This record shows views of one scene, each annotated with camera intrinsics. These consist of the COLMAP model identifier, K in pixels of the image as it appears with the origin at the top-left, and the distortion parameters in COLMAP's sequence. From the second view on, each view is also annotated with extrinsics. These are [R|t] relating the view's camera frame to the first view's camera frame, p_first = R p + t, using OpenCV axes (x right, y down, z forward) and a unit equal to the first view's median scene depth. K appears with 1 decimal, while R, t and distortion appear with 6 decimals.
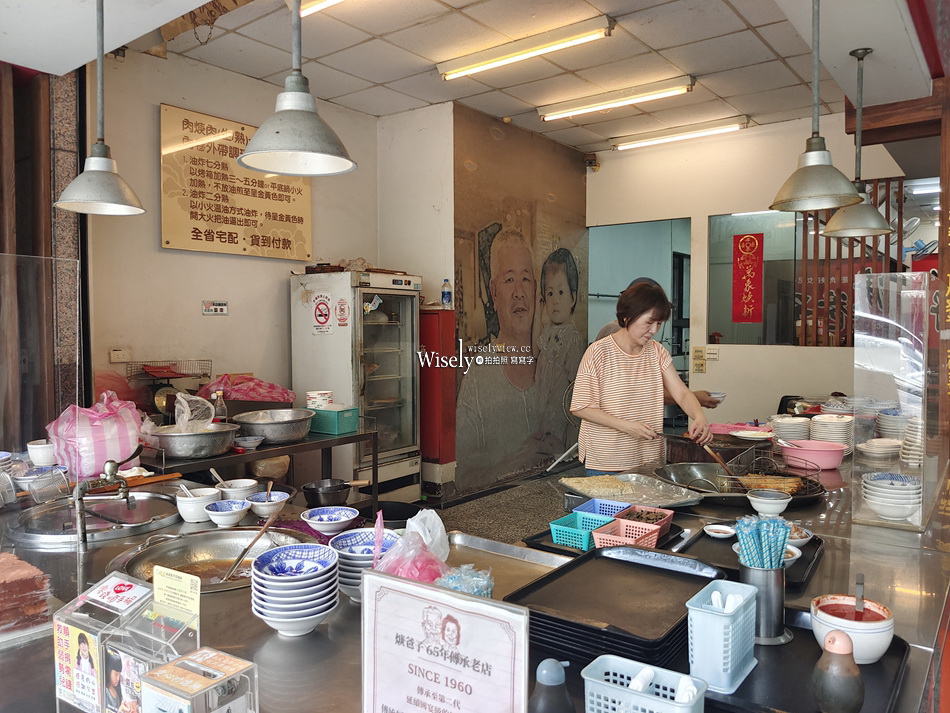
lens RADIAL K [[714.3, 0, 475.0], [0, 714.3, 356.5], [0, 0, 1]] dist [-0.000098, -0.044828]
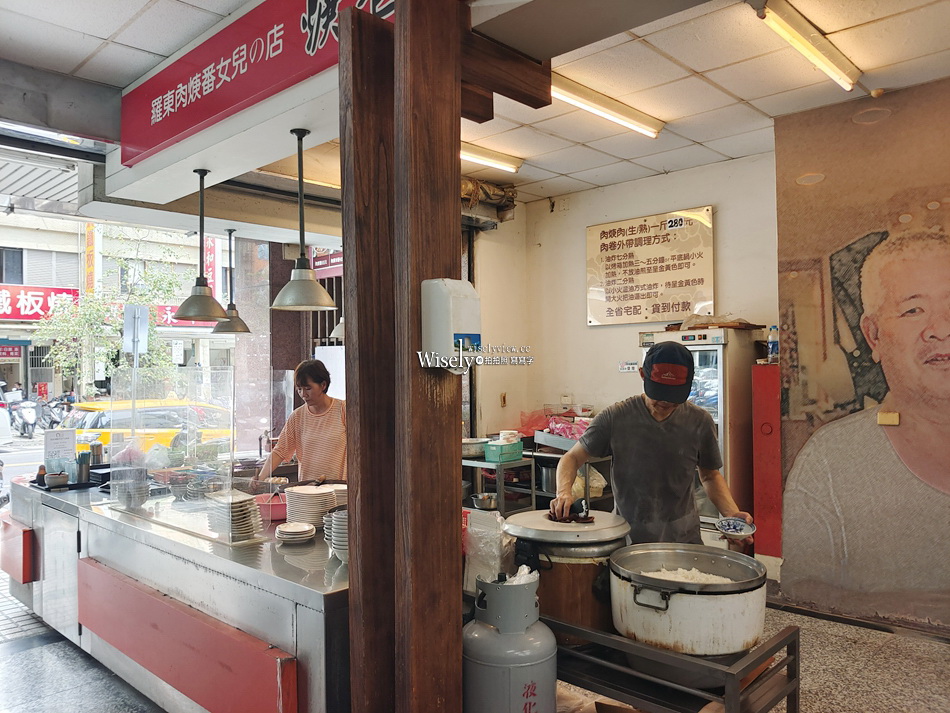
lens RADIAL K [[690.9, 0, 476.4], [0, 690.9, 302.1], [0, 0, 1]] dist [-0.000487, -0.094396]
pose [[-0.141874, -0.094489, -0.985365, 0.772124], [-0.031520, 0.995360, -0.090910, -0.053296], [0.989383, 0.018161, -0.144194, 0.776987]]
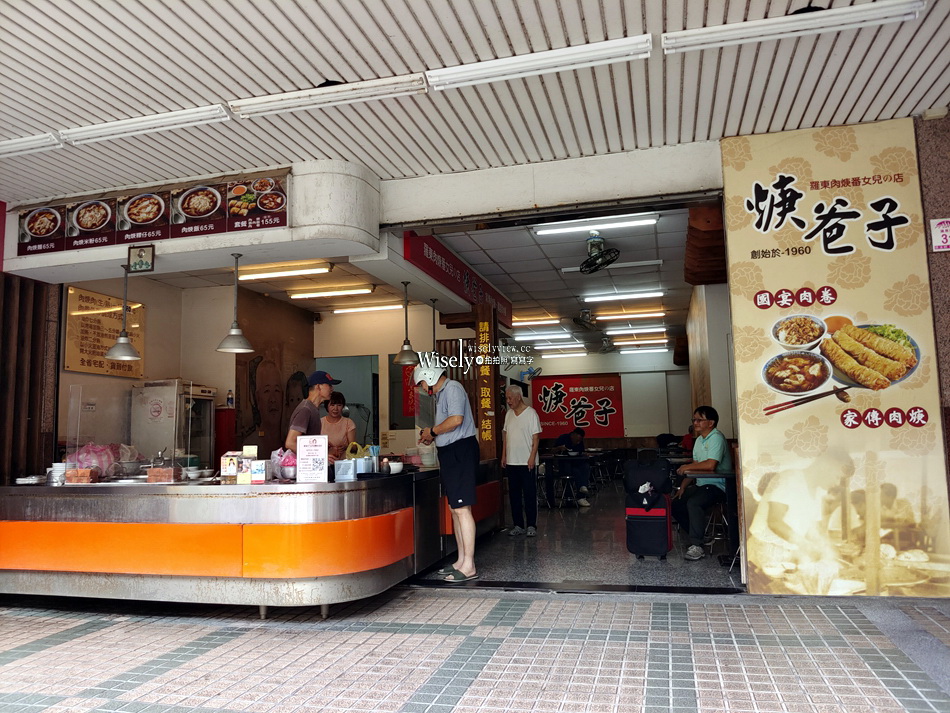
lens RADIAL K [[714.3, 0, 475.0], [0, 714.3, 356.5], [0, 0, 1]] dist [-0.000098, -0.044828]
pose [[0.922676, 0.021495, 0.384976, -0.153595], [0.040156, 0.987658, -0.151389, 0.085552], [-0.383479, 0.155142, 0.910426, -0.713669]]
